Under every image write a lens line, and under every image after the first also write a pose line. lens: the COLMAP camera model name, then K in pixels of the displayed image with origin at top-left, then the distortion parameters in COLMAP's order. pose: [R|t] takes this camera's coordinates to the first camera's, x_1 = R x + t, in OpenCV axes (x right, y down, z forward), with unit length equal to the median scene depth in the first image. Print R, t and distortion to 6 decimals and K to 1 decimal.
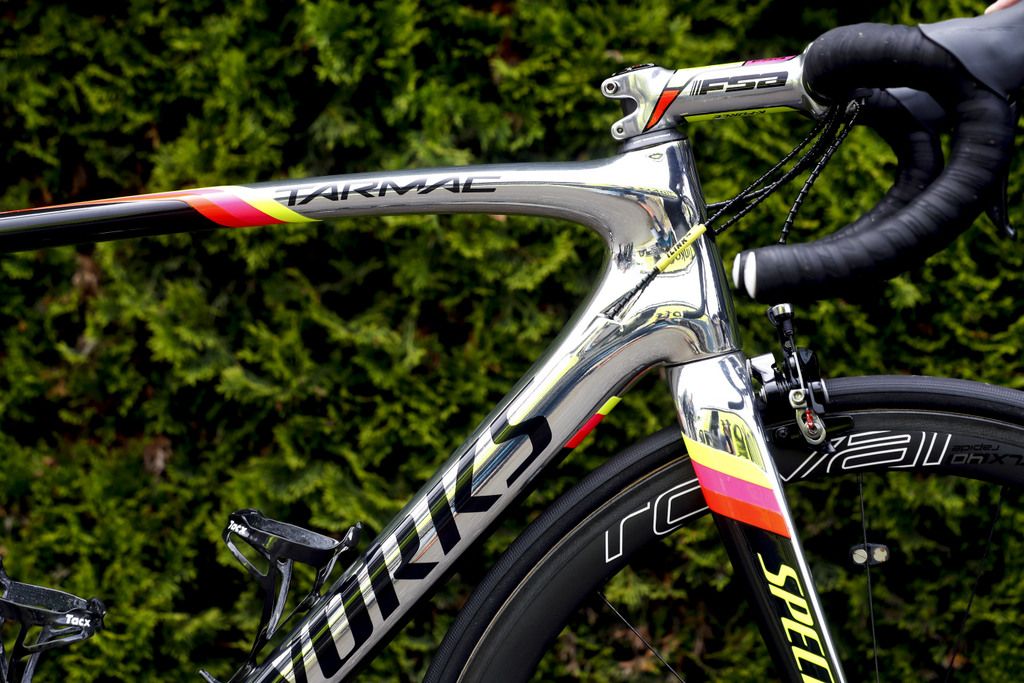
lens RADIAL K [[2519.4, 0, 453.3], [0, 2519.4, 351.0], [0, 0, 1]] dist [-0.179010, 0.000000]
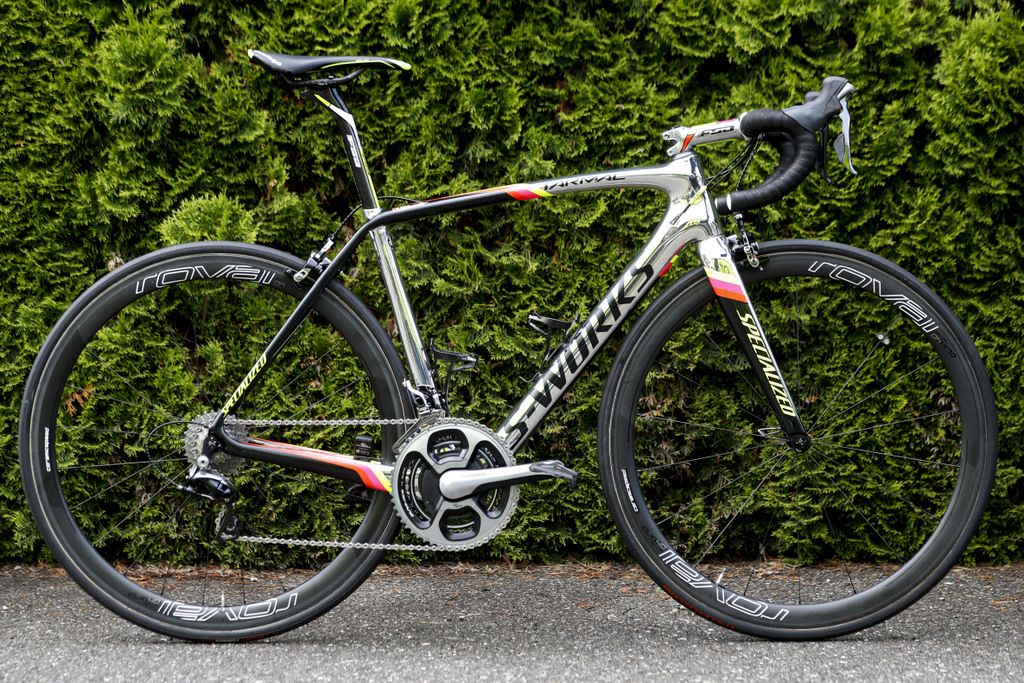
lens RADIAL K [[2497.1, 0, 497.6], [0, 2497.1, 318.7], [0, 0, 1]] dist [-0.146537, 0.000000]
pose [[0.993607, -0.073507, 0.085689, -0.212931], [0.073925, 0.997262, -0.001705, 0.046144], [-0.085329, 0.008029, 0.996321, -0.954862]]
